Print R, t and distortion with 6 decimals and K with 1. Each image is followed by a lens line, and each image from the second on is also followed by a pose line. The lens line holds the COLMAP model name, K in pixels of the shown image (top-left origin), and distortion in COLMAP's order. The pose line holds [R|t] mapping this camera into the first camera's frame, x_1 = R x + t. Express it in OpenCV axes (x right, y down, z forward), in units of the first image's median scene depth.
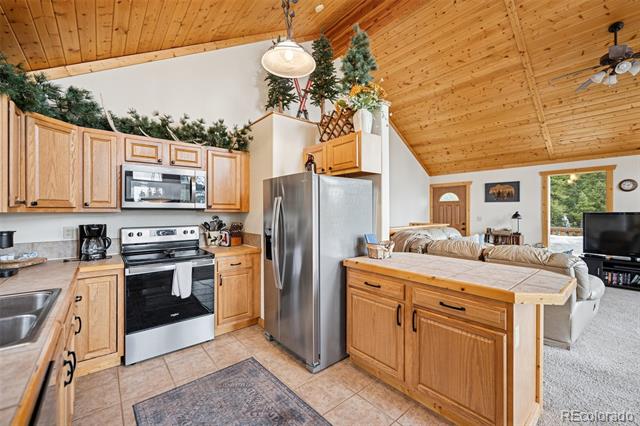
lens RADIAL K [[261.2, 0, 320.0], [0, 261.2, 213.0], [0, 0, 1]] dist [-0.000184, -0.000038]
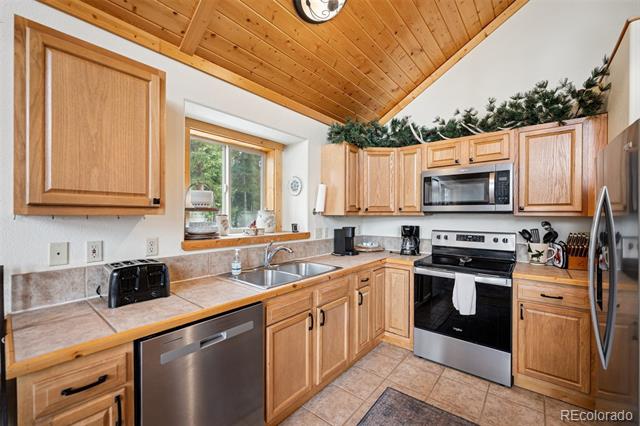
lens RADIAL K [[265.9, 0, 319.9], [0, 265.9, 216.4], [0, 0, 1]] dist [0.001732, 0.000057]
pose [[0.186383, 0.008953, -0.982436, 0.254647], [-0.009078, 0.999931, 0.007390, -0.003669], [0.982435, 0.007542, 0.186451, 0.356953]]
